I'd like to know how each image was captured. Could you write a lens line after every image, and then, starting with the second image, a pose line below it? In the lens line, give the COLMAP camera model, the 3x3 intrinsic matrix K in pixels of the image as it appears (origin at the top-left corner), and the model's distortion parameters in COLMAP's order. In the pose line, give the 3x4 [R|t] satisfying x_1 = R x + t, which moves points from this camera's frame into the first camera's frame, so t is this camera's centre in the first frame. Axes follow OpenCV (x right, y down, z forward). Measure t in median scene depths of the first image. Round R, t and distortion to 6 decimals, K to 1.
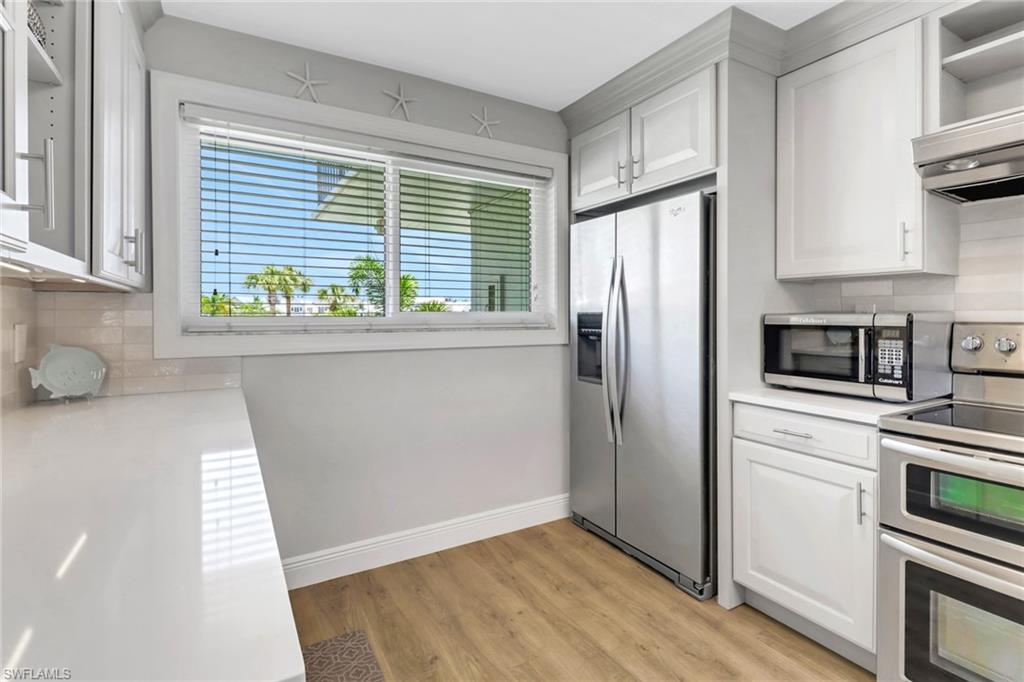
lens RADIAL K [[491.0, 0, 505.4], [0, 491.0, 318.5], [0, 0, 1]] dist [0.003539, -0.009110]
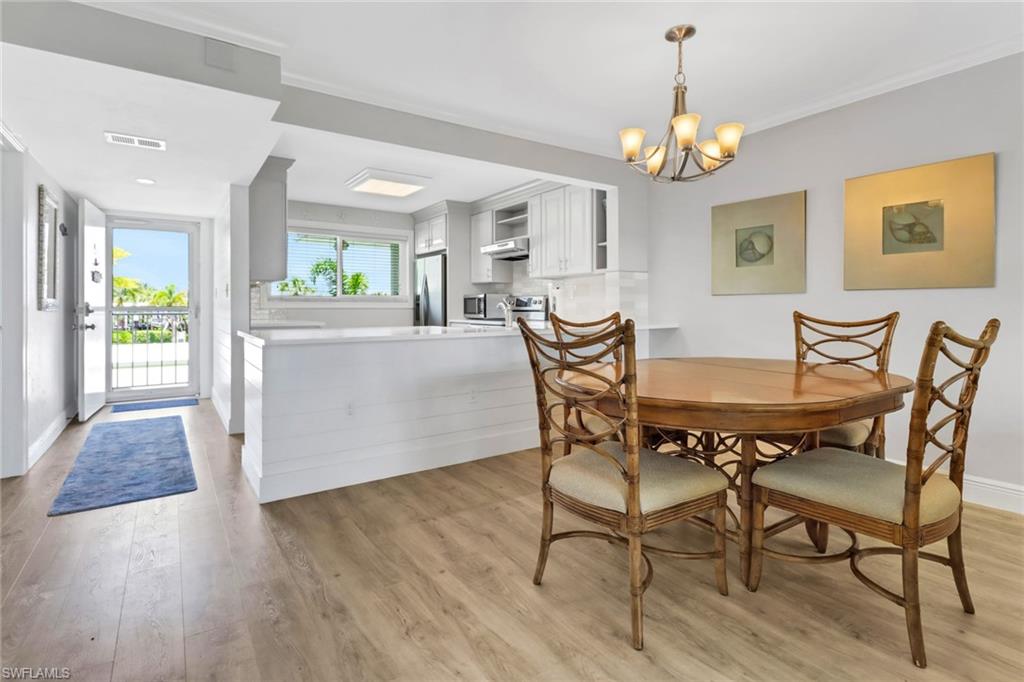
lens RADIAL K [[491.0, 0, 505.4], [0, 491.0, 318.5], [0, 0, 1]] dist [0.003539, -0.009110]
pose [[0.997764, -0.000046, 0.066833, 0.558460], [-0.000946, 0.999890, 0.014804, 0.088276], [-0.066826, -0.014834, 0.997654, -1.974548]]
